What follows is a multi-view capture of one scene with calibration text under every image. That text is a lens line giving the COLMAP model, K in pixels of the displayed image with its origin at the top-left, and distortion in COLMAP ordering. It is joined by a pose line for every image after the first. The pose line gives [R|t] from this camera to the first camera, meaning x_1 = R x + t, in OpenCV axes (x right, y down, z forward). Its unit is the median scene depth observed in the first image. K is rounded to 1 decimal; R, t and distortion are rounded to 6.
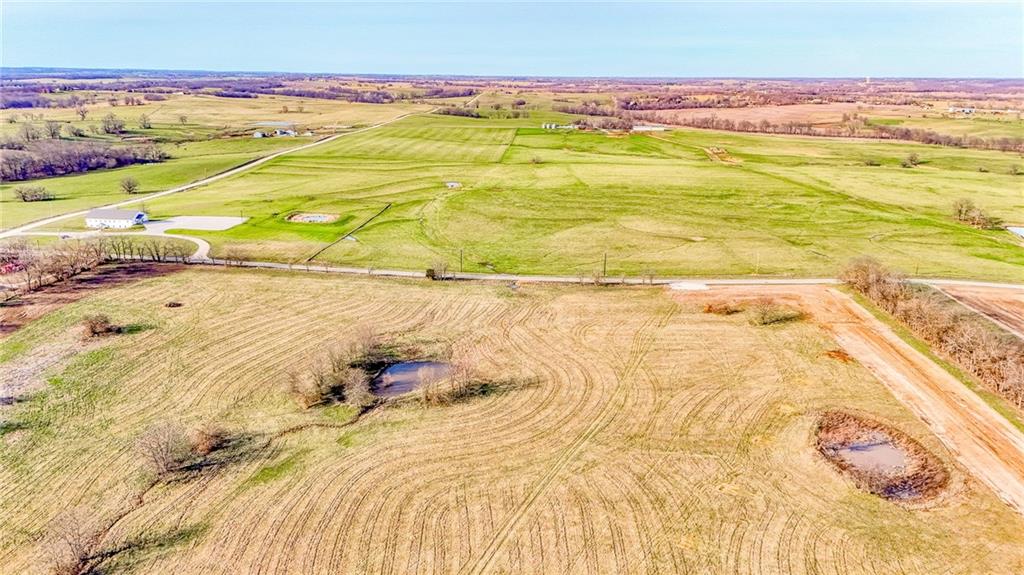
lens RADIAL K [[744.9, 0, 512.0], [0, 744.9, 287.5], [0, 0, 1]] dist [0.078544, -0.055611]
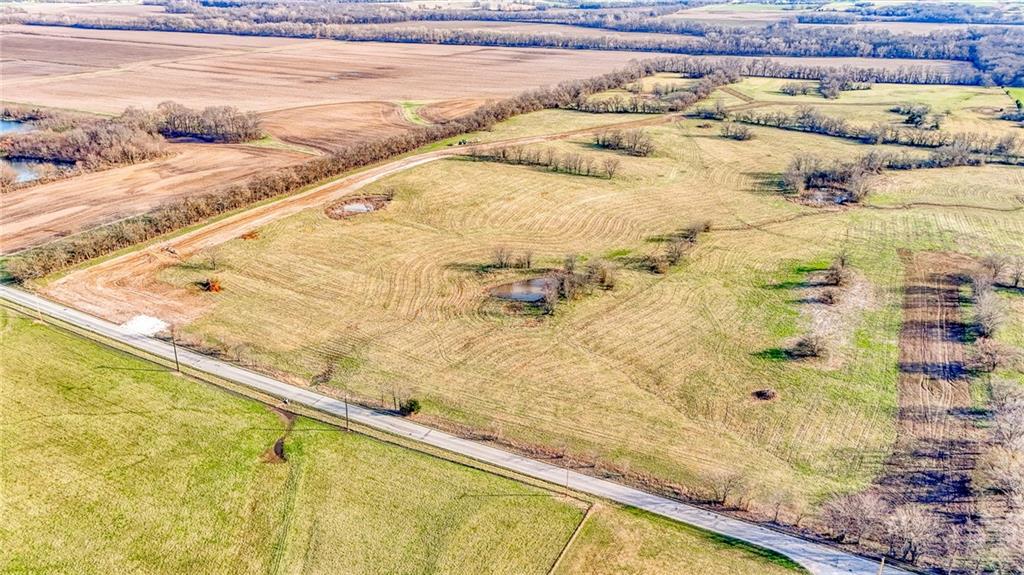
lens RADIAL K [[741.1, 0, 512.0], [0, 741.1, 287.5], [0, 0, 1]] dist [0.053941, -0.048350]
pose [[-0.929369, -0.160119, 0.332618, -0.232736], [0.079724, 0.792711, 0.604361, -0.288504], [-0.360440, 0.588192, -0.723956, 0.835847]]
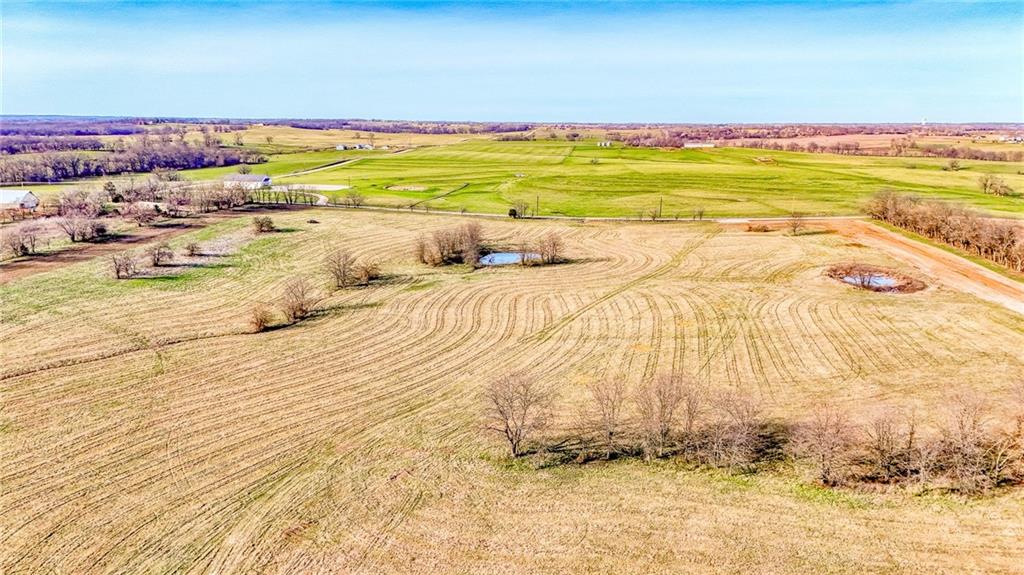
lens RADIAL K [[744.9, 0, 512.0], [0, 744.9, 287.5], [0, 0, 1]] dist [0.078544, -0.055611]
pose [[0.997841, 0.014720, -0.064008, -0.019779], [-0.018604, 0.997994, -0.060518, 0.106169], [0.062989, 0.061578, 0.996113, -0.113118]]
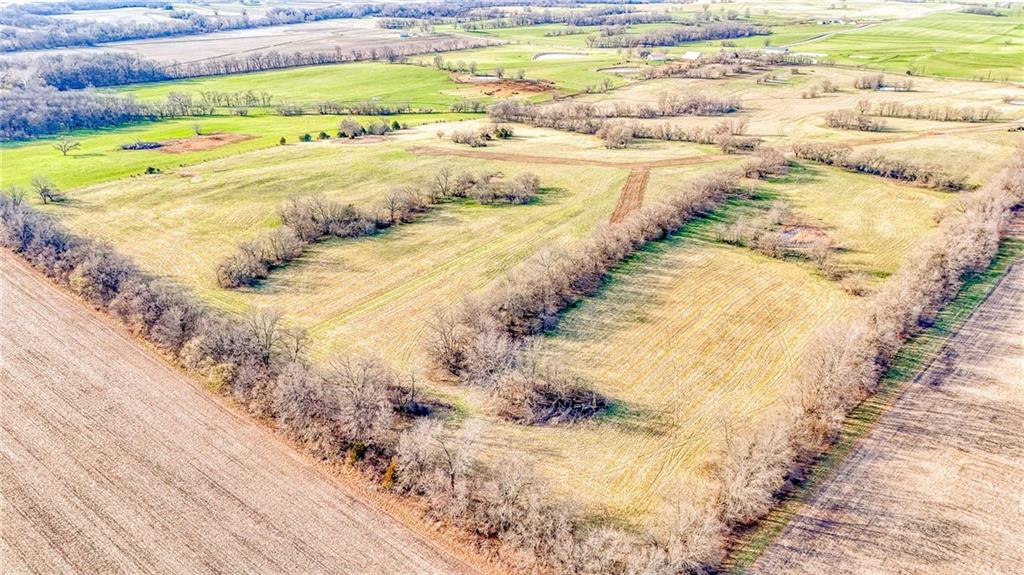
lens RADIAL K [[741.1, 0, 512.0], [0, 741.1, 287.5], [0, 0, 1]] dist [0.053941, -0.048350]
pose [[0.803863, 0.232267, -0.547592, 0.234106], [-0.161634, 0.971265, 0.174695, 0.287481], [0.572433, -0.051921, 0.818306, -1.185820]]
